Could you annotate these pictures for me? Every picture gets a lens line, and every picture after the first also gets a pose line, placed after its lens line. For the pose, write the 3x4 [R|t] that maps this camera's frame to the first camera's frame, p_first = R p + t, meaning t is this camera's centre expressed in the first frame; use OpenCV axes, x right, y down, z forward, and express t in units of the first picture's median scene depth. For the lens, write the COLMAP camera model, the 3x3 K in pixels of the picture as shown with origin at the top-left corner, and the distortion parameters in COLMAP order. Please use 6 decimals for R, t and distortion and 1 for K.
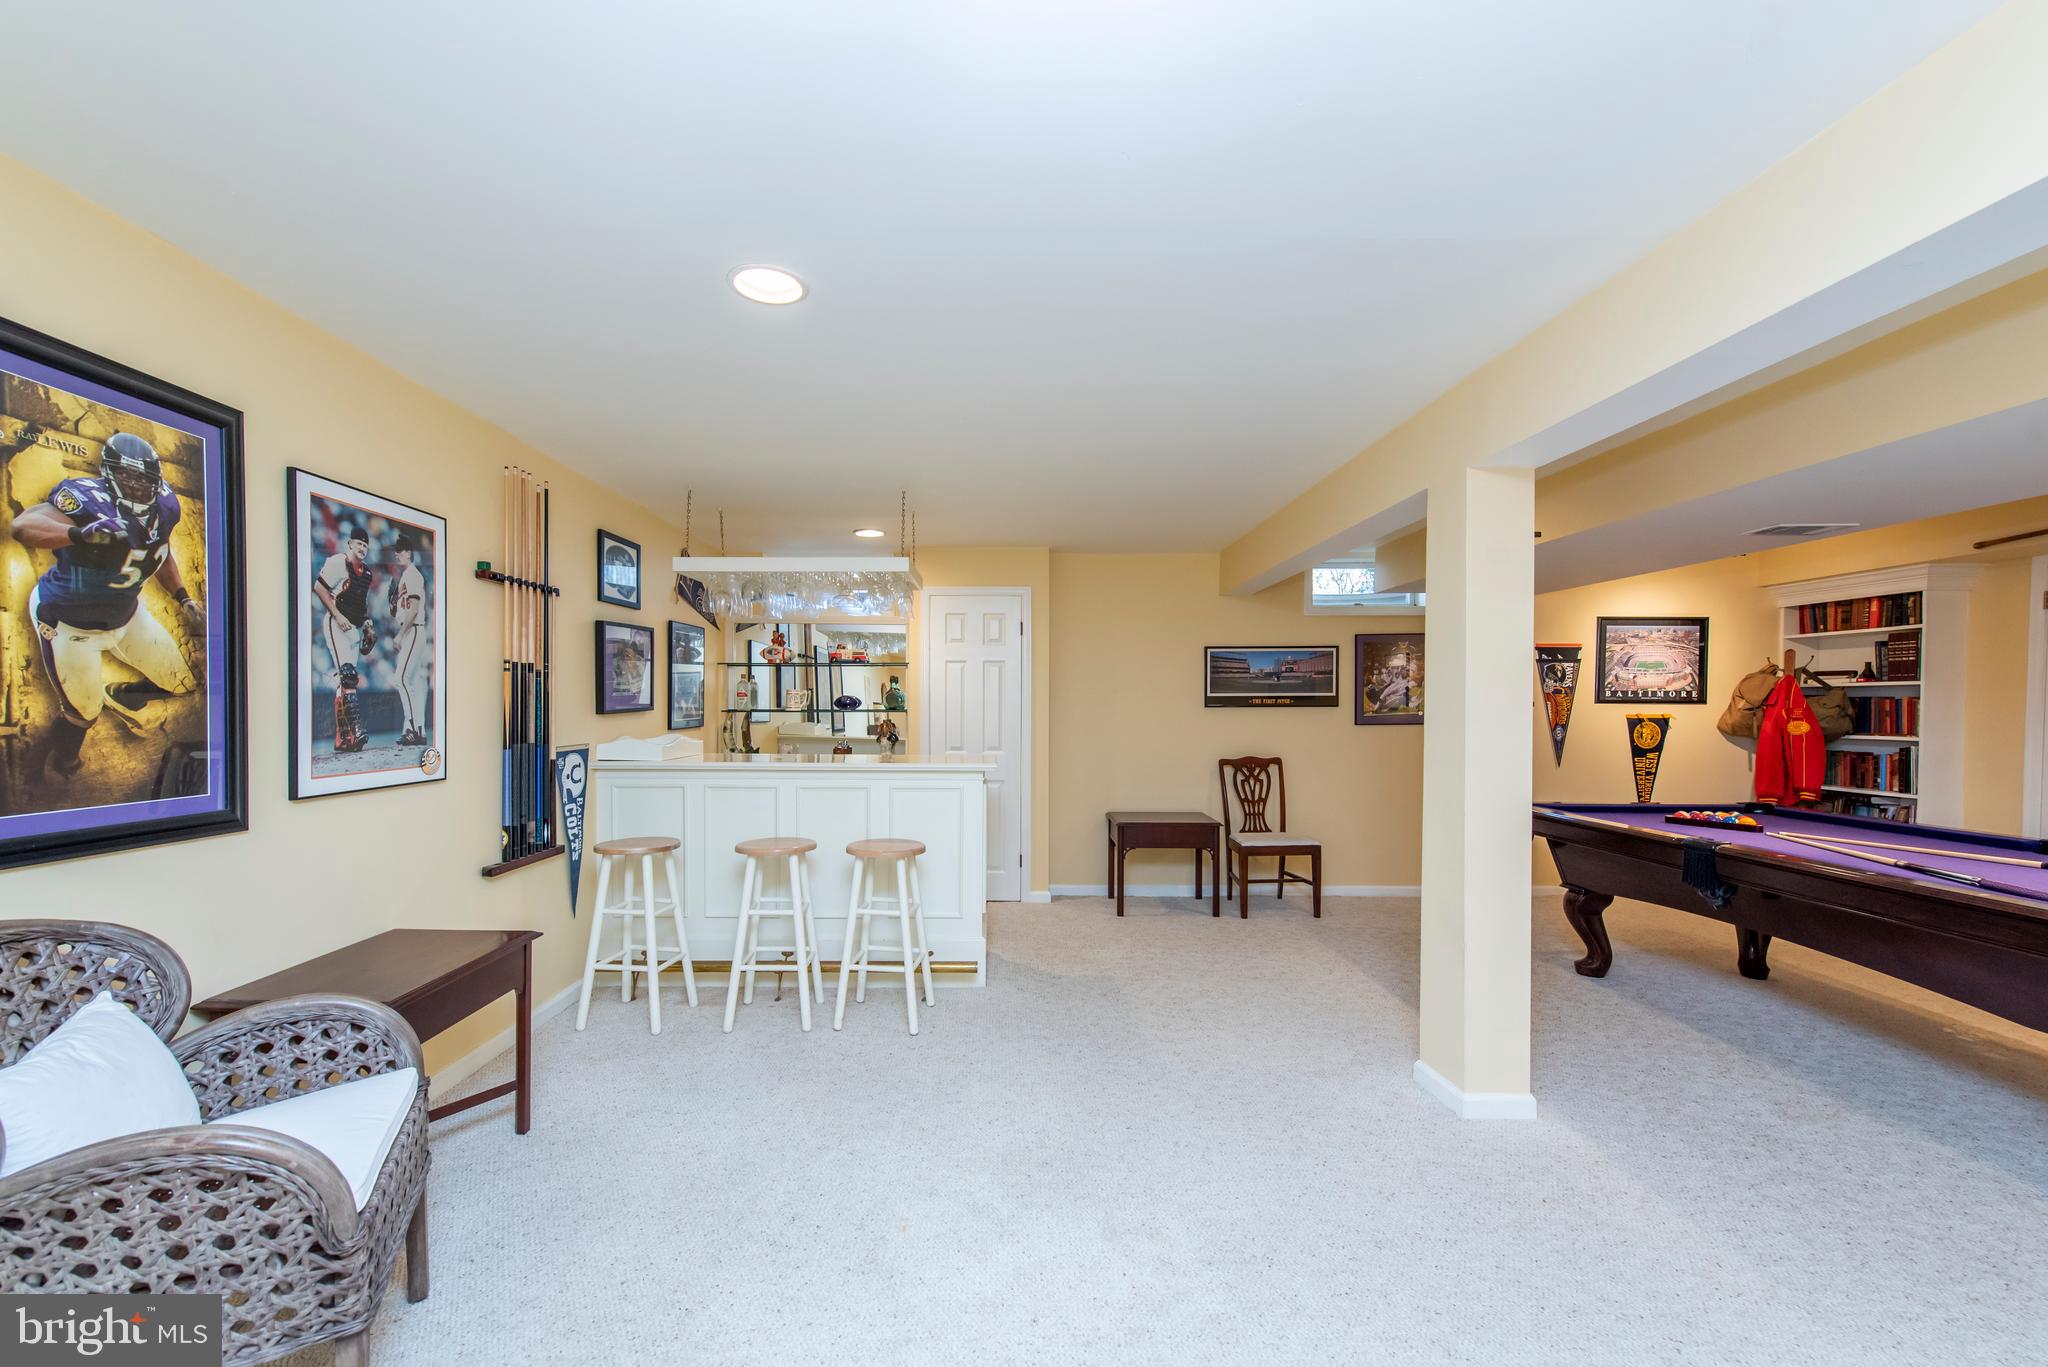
lens RADIAL K [[805.5, 0, 992.5], [0, 805.5, 721.3], [0, 0, 1]] dist [-0.000364, -0.000335]
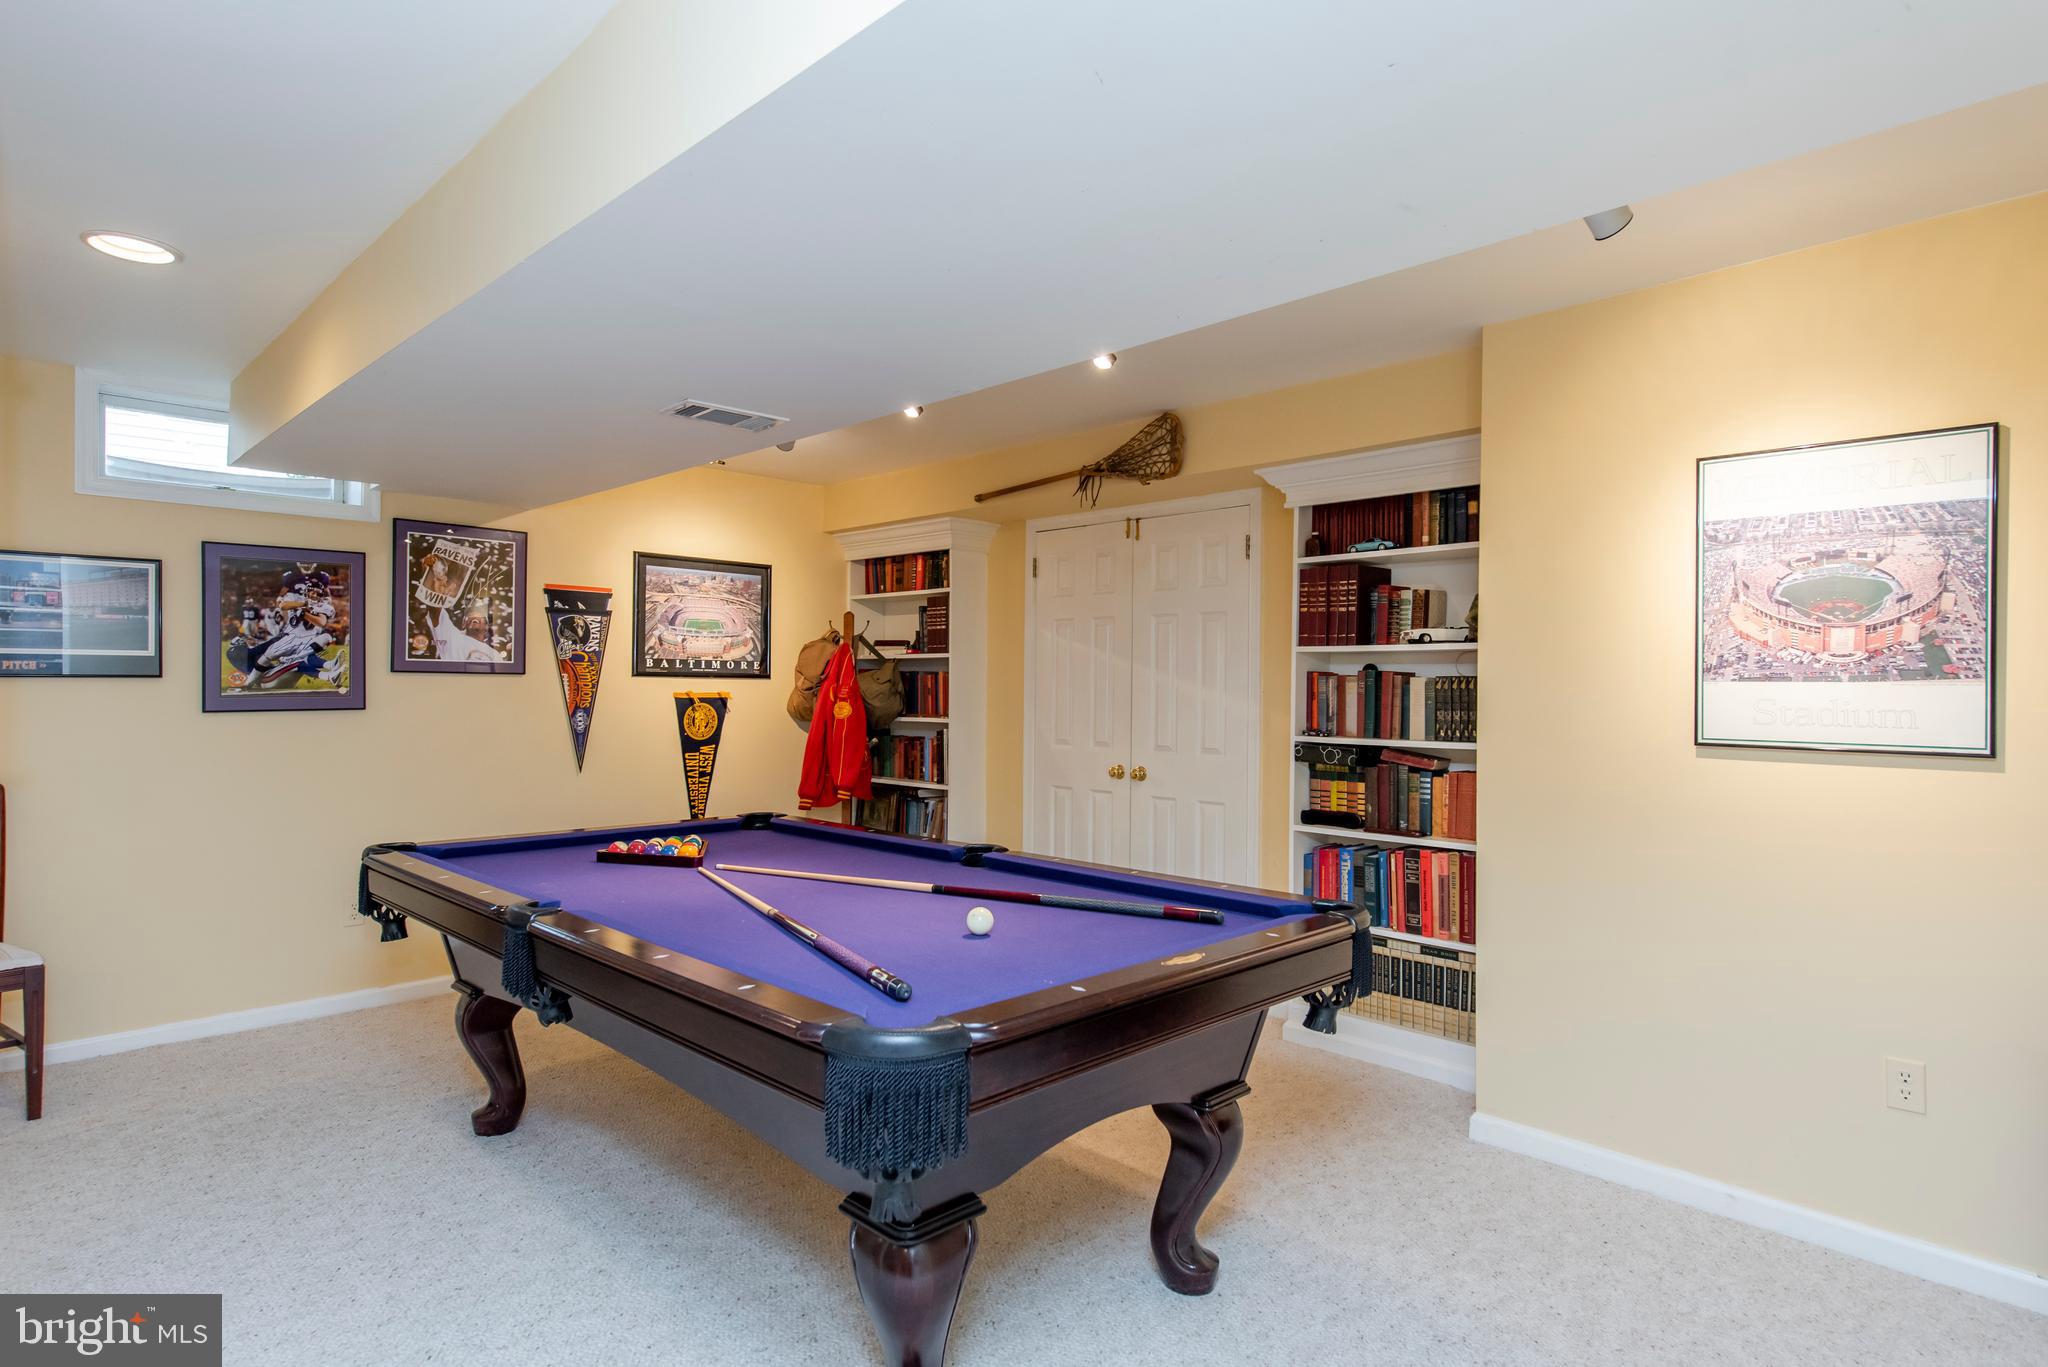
lens RADIAL K [[1097.9, 0, 1022.9], [0, 1097.9, 687.4], [0, 0, 1]] dist [0.001158, 0.000109]
pose [[0.688631, 0.003827, 0.725101, 0.298497], [0.009082, 0.999862, -0.013902, 0.003084], [-0.725055, 0.016158, 0.688502, 0.111301]]
